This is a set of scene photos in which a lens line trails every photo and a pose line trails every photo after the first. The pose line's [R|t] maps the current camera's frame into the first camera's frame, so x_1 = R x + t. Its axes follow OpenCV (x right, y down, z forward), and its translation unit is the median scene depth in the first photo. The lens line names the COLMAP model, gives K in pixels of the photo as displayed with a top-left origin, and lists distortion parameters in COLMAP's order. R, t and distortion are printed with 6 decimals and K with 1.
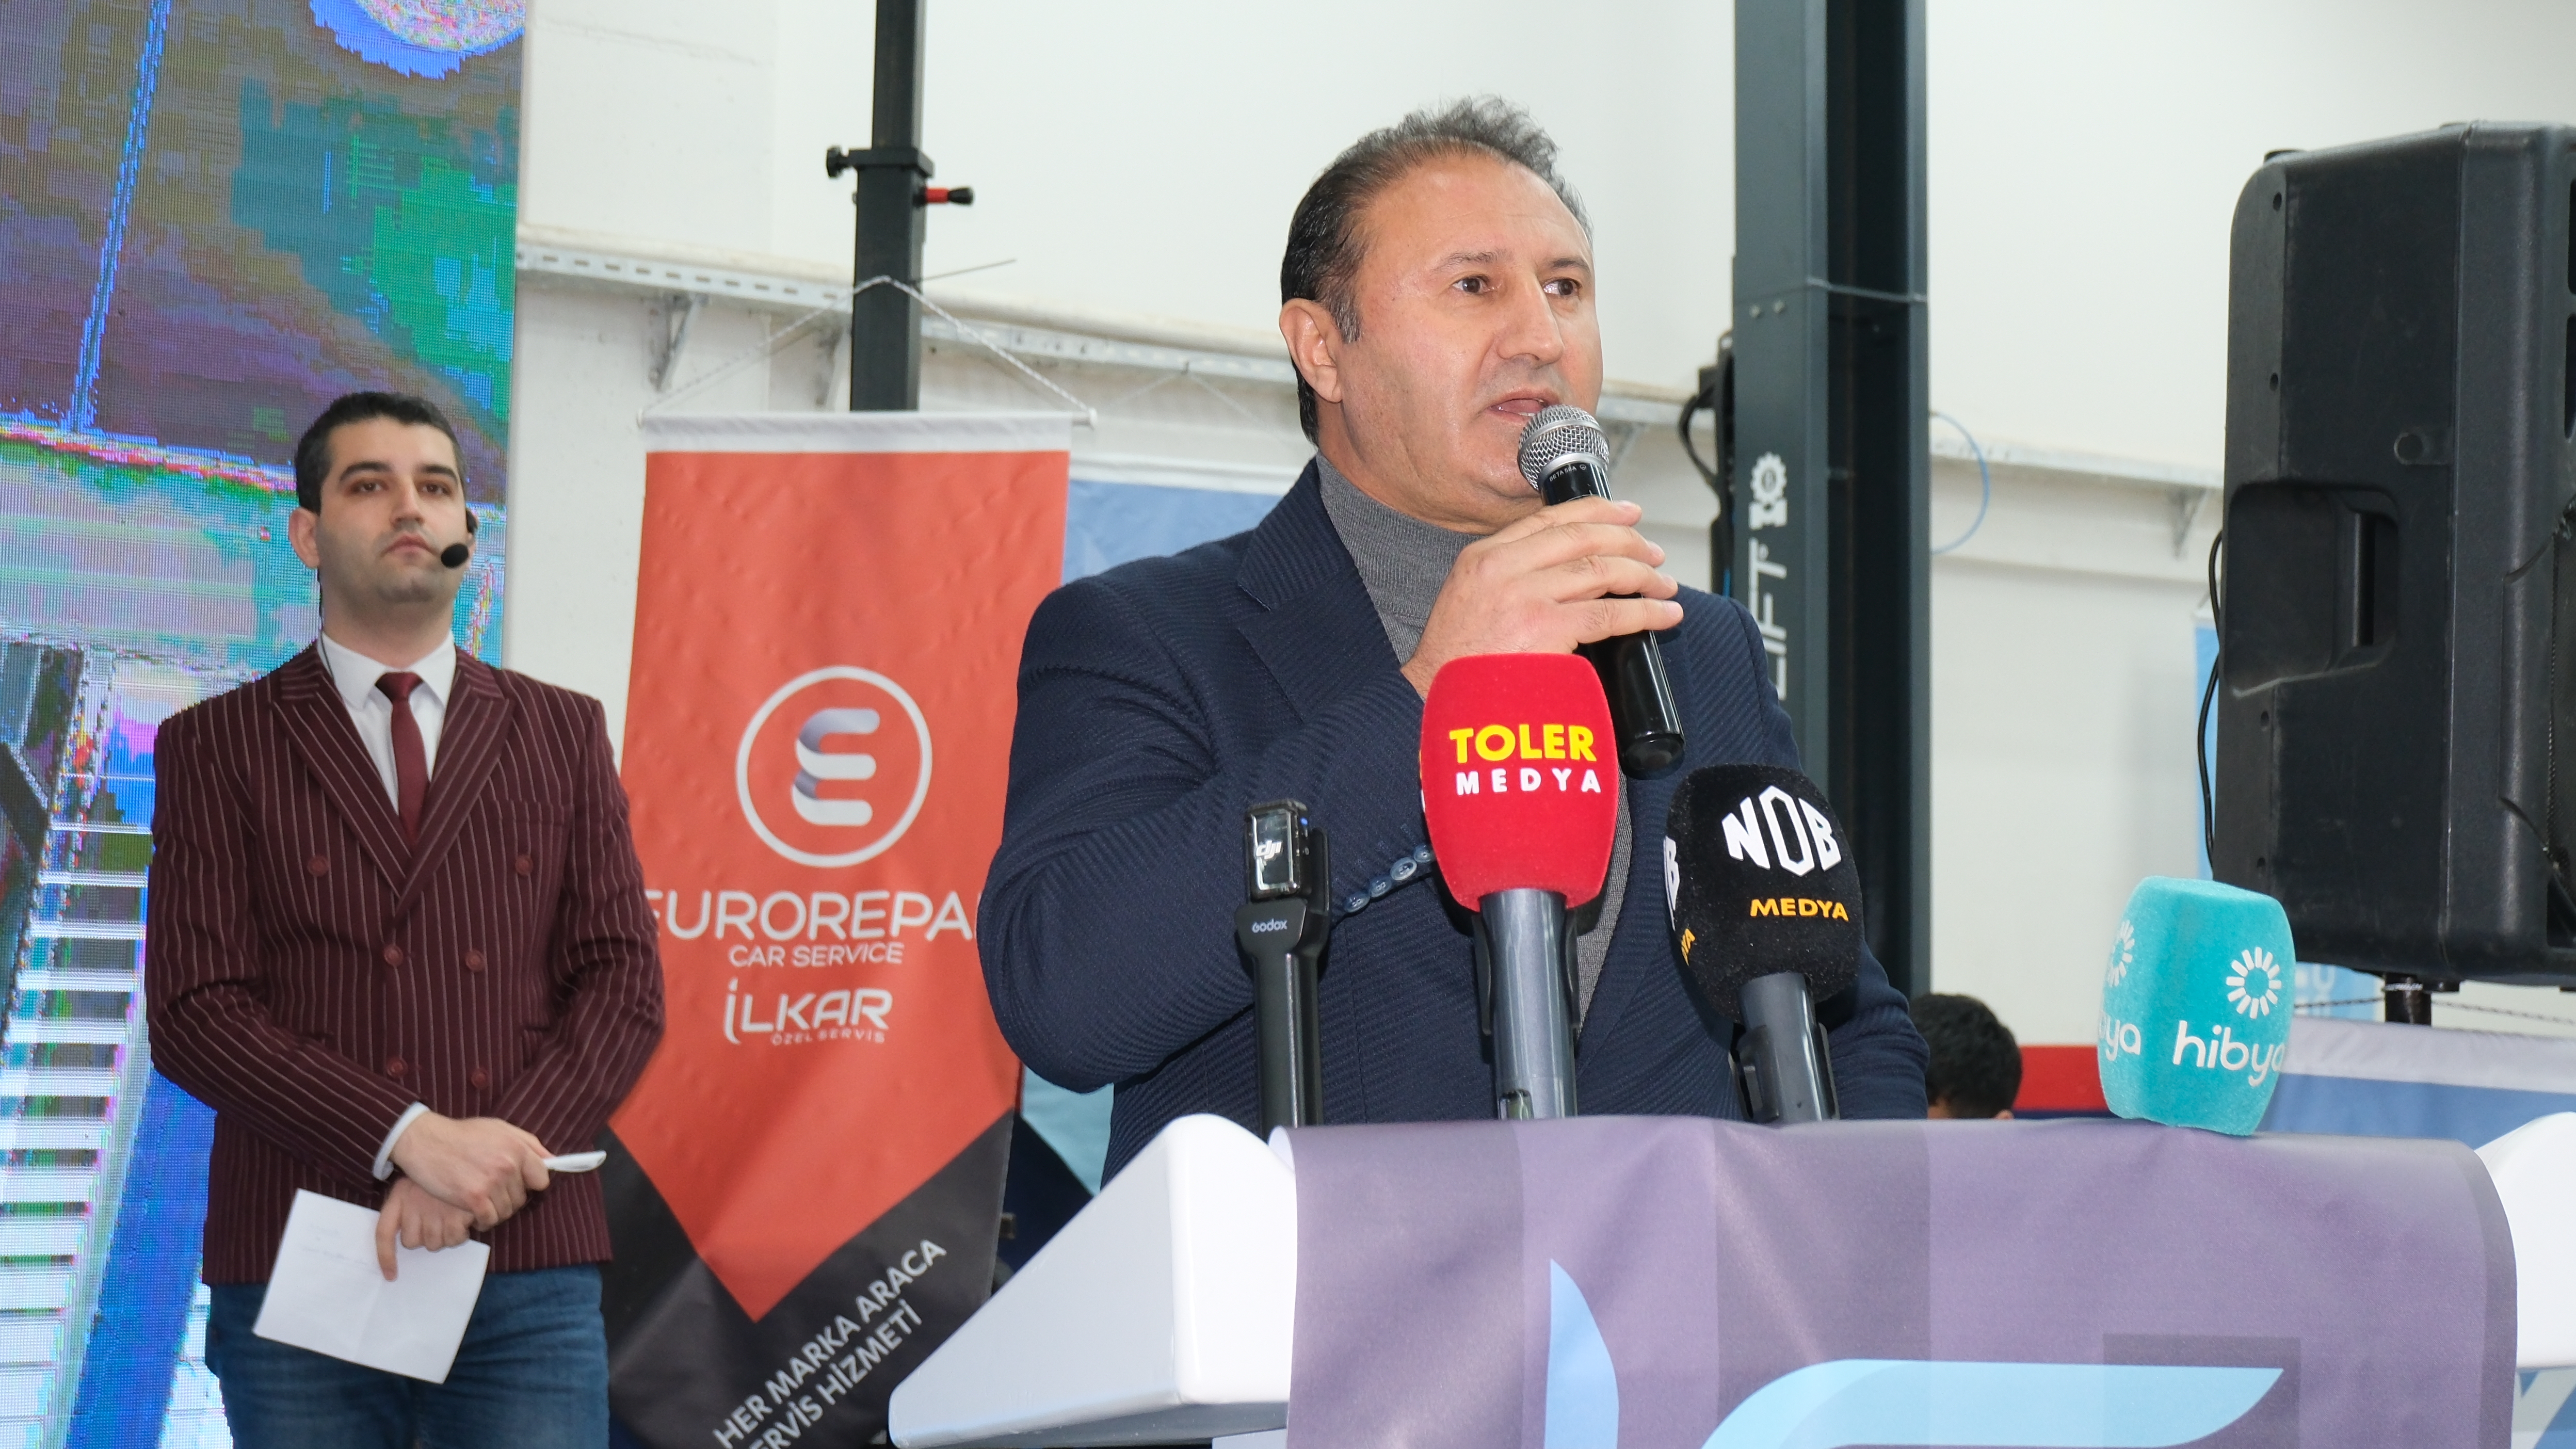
lens RADIAL K [[3995.1, 0, 1285.2], [0, 3995.1, 749.3], [0, 0, 1]] dist [-0.028141, 0.000000]
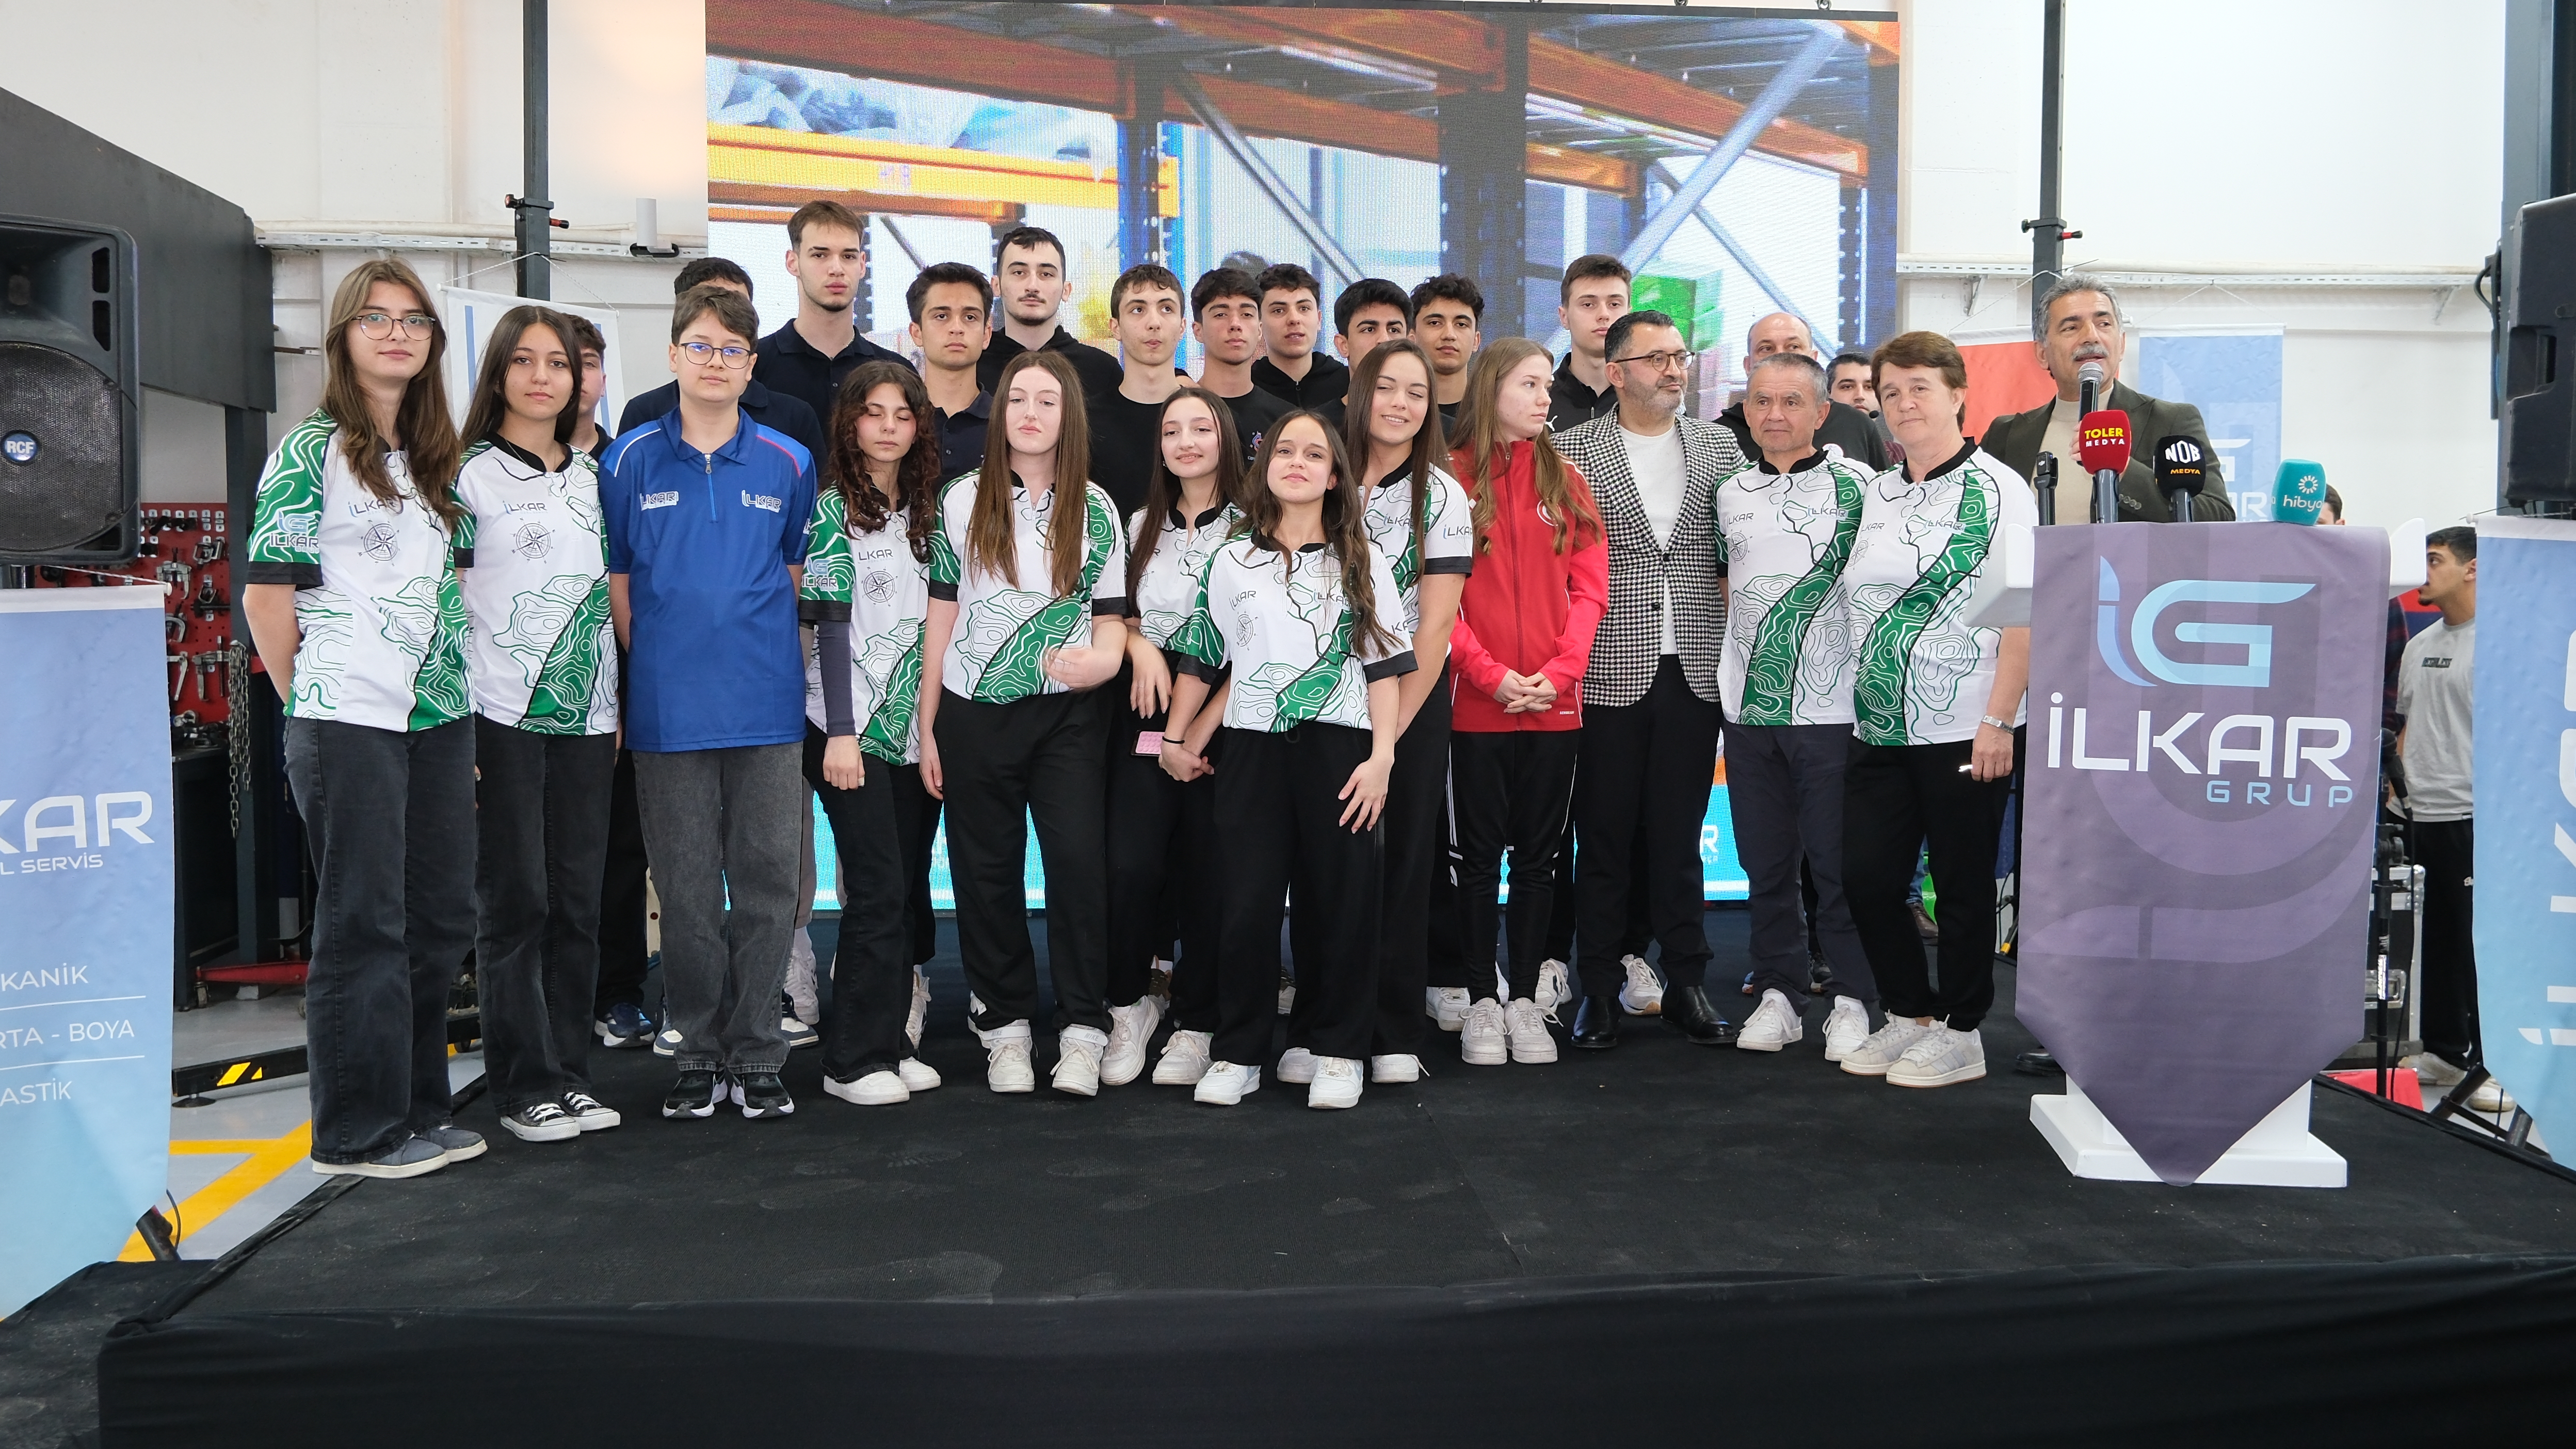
lens RADIAL K [[2064.6, 0, 1291.2], [0, 2064.6, 720.2], [0, 0, 1]] dist [-0.002521, 0.004109]
pose [[0.876551, 0.005633, -0.481275, 0.113976], [0.048266, 0.993862, 0.099541, 0.012965], [0.478882, -0.110482, 0.870899, -0.413834]]
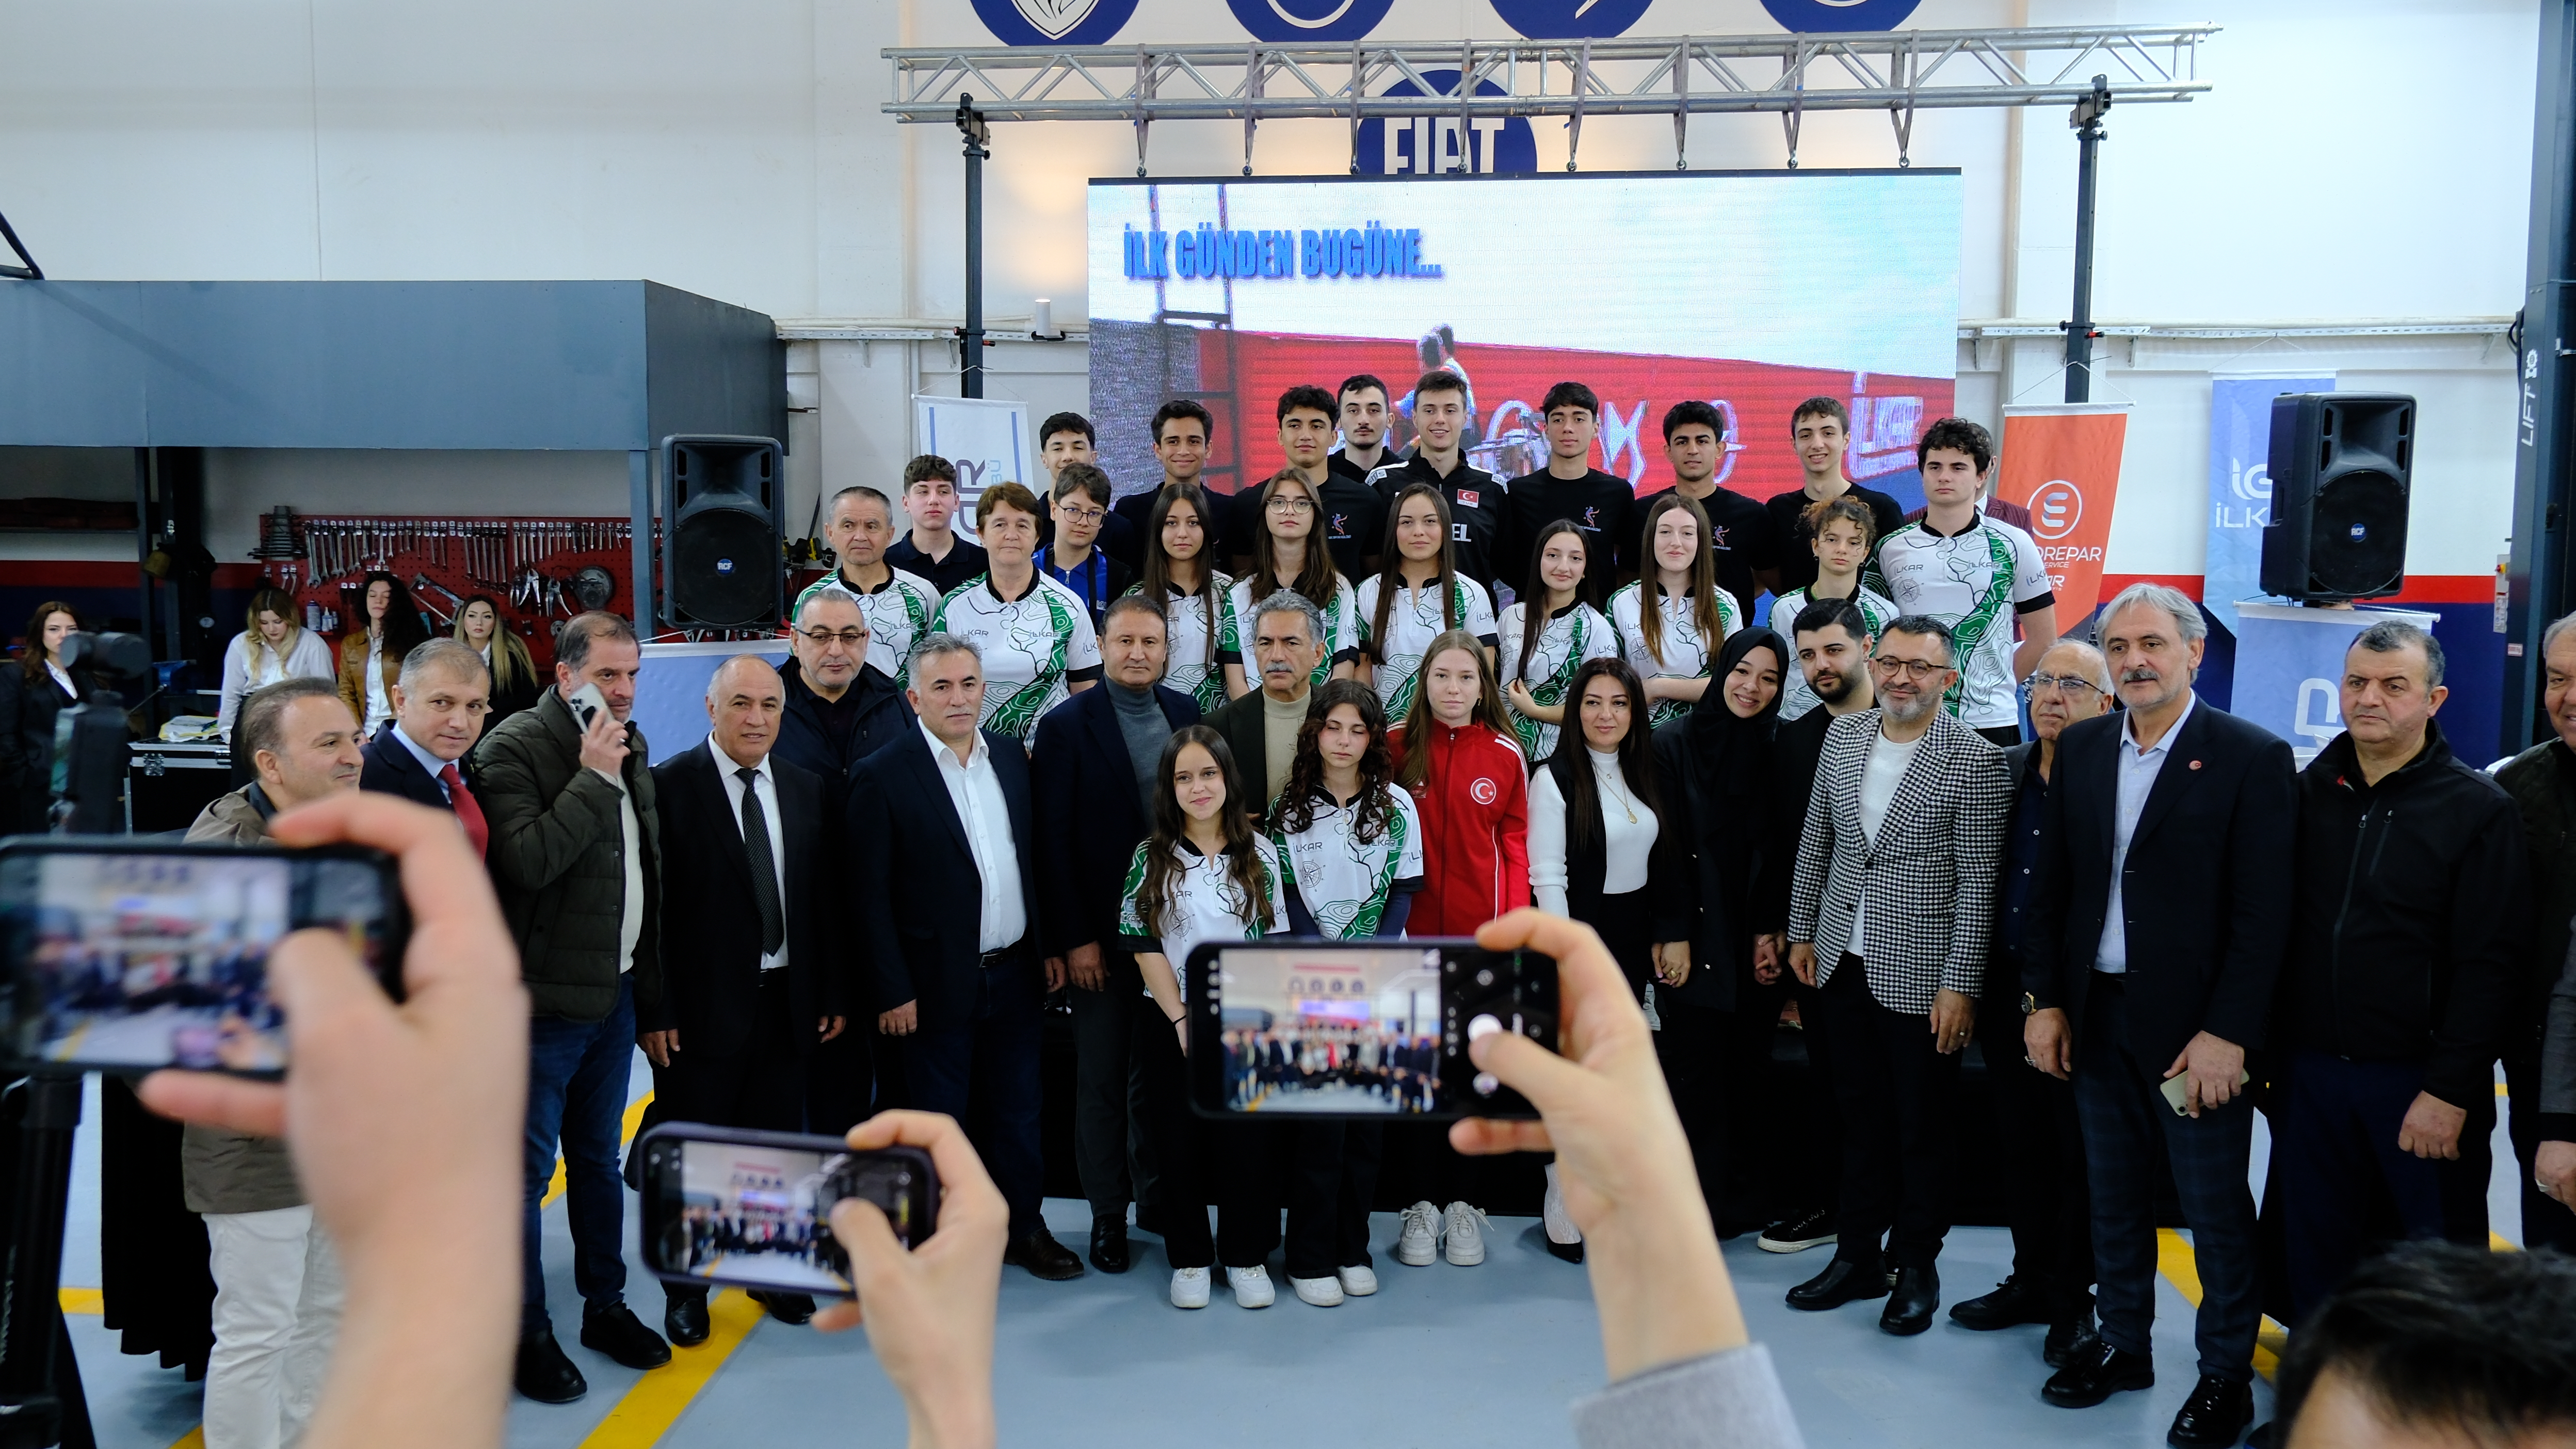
lens RADIAL K [[2064.6, 0, 1289.5], [0, 2064.6, 718.8], [0, 0, 1]] dist [-0.002521, 0.004109]
pose [[0.784731, 0.050732, -0.617757, 0.468440], [0.053485, 0.987385, 0.149028, -0.115545], [0.617525, -0.149987, 0.772118, -0.793488]]
